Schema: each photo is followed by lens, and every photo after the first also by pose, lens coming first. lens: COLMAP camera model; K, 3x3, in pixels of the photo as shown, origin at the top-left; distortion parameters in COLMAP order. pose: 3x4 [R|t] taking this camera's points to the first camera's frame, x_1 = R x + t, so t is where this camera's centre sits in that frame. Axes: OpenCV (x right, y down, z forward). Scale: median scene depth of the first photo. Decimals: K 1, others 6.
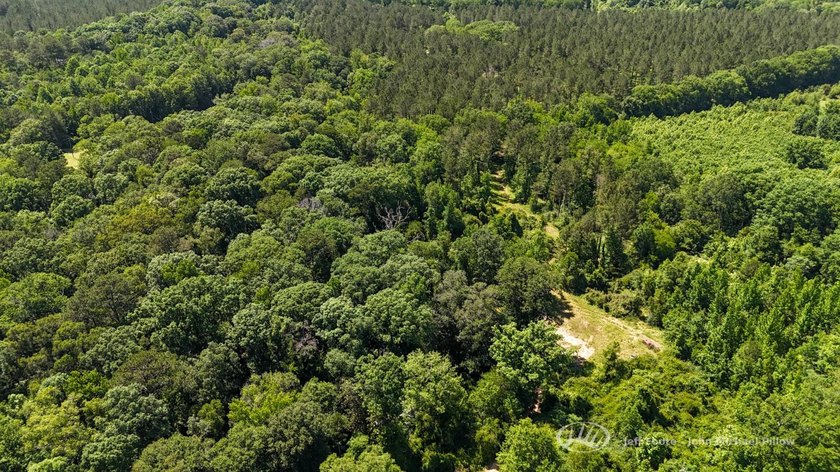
lens RADIAL K [[624.3, 0, 417.6], [0, 624.3, 235.8], [0, 0, 1]] dist [0.013310, 0.000625]
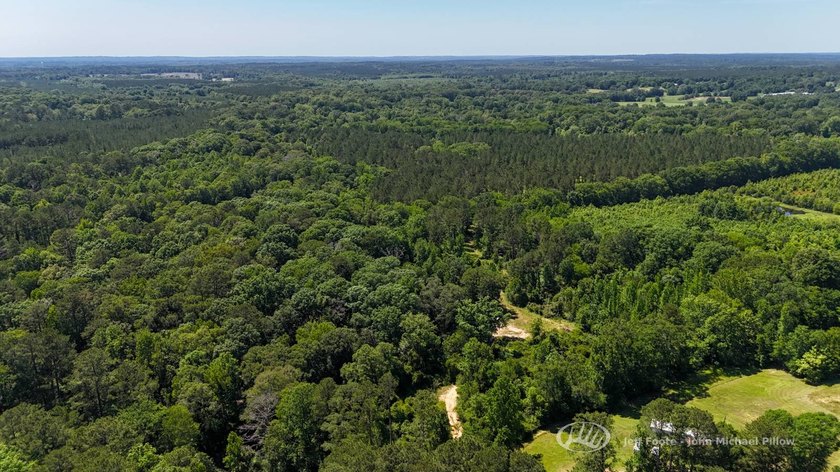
lens RADIAL K [[624.3, 0, 421.3], [0, 624.3, 236.6], [0, 0, 1]] dist [0.013310, 0.000625]
pose [[0.999824, -0.008688, 0.016627, 0.003912], [0.011881, 0.979137, -0.202855, 0.187337], [-0.014518, 0.203017, 0.979068, -0.353786]]
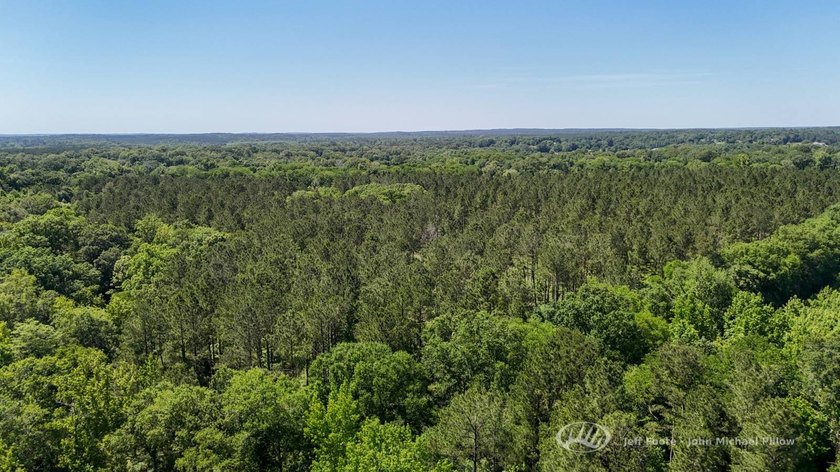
lens RADIAL K [[624.3, 0, 421.0], [0, 624.3, 236.0], [0, 0, 1]] dist [0.013310, 0.000625]
pose [[0.968540, -0.049699, 0.243844, -0.018256], [0.125219, 0.944103, -0.304943, -0.183033], [-0.215059, 0.325884, 0.920624, 0.875228]]
